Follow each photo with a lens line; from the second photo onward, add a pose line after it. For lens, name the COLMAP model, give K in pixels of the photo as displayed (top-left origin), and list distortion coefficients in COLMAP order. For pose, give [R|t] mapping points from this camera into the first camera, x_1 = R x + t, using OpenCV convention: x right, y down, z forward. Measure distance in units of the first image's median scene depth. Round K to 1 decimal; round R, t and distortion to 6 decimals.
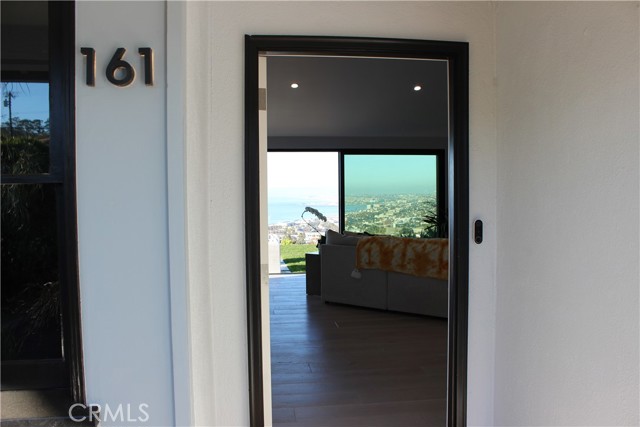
lens RADIAL K [[539.4, 0, 320.0], [0, 539.4, 213.5], [0, 0, 1]] dist [-0.167416, 0.161293]
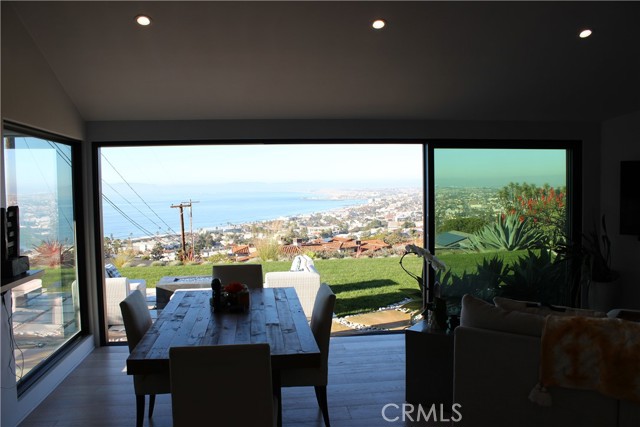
lens RADIAL K [[535.3, 0, 320.0], [0, 535.3, 213.5], [0, 0, 1]] dist [-0.172232, 0.162512]
pose [[0.999982, -0.005323, -0.002900, -0.114334], [0.005354, 0.999926, 0.010887, -0.051296], [0.002841, -0.010903, 0.999937, 0.475968]]
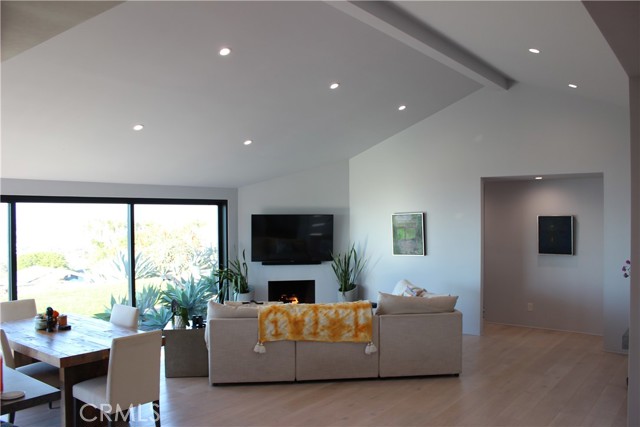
lens RADIAL K [[535.3, 0, 320.0], [0, 535.3, 213.5], [0, 0, 1]] dist [-0.172232, 0.162512]
pose [[0.710499, 0.007391, 0.703659, -0.440880], [0.025761, 0.999001, -0.036505, -0.072879], [-0.703226, 0.044064, 0.709599, 0.244049]]
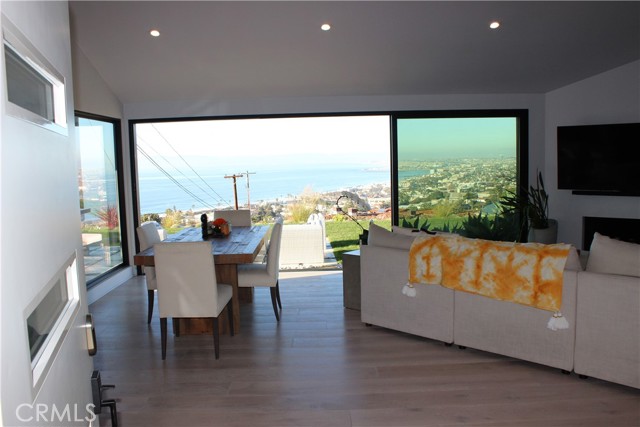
lens RADIAL K [[539.4, 0, 320.0], [0, 539.4, 213.5], [0, 0, 1]] dist [-0.167416, 0.161293]
pose [[0.993209, -0.005739, -0.116198, 0.030052], [0.013109, 0.997942, 0.062768, -0.028808], [0.115599, -0.063865, 0.991241, 0.268169]]
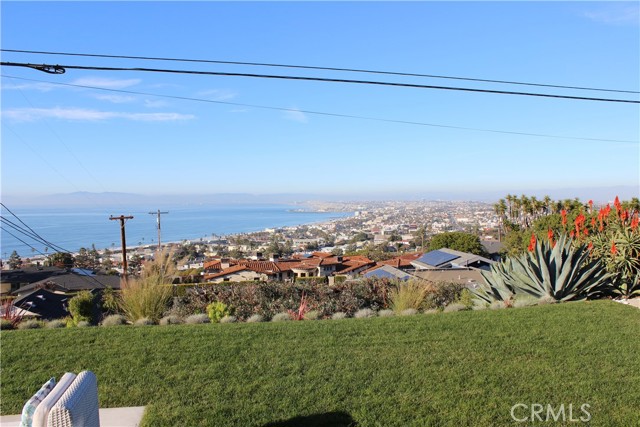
lens RADIAL K [[535.3, 0, 320.0], [0, 535.3, 213.5], [0, 0, 1]] dist [-0.172232, 0.162512]
pose [[0.999750, 0.005043, 0.021787, 0.049477], [-0.004781, 0.999916, -0.012062, -0.067829], [-0.021846, 0.011955, 0.999690, 1.390338]]
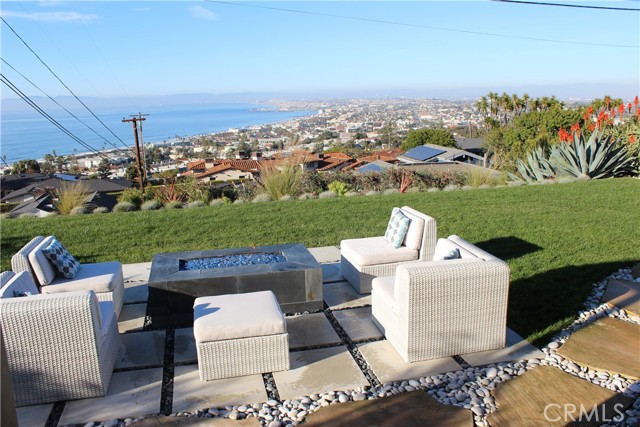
lens RADIAL K [[535.3, 0, 320.0], [0, 535.3, 213.5], [0, 0, 1]] dist [-0.172232, 0.162512]
pose [[0.995802, -0.025818, 0.087815, -0.353960], [0.010010, 0.984358, 0.175894, -0.058802], [-0.090983, -0.174276, 0.980485, 1.097010]]
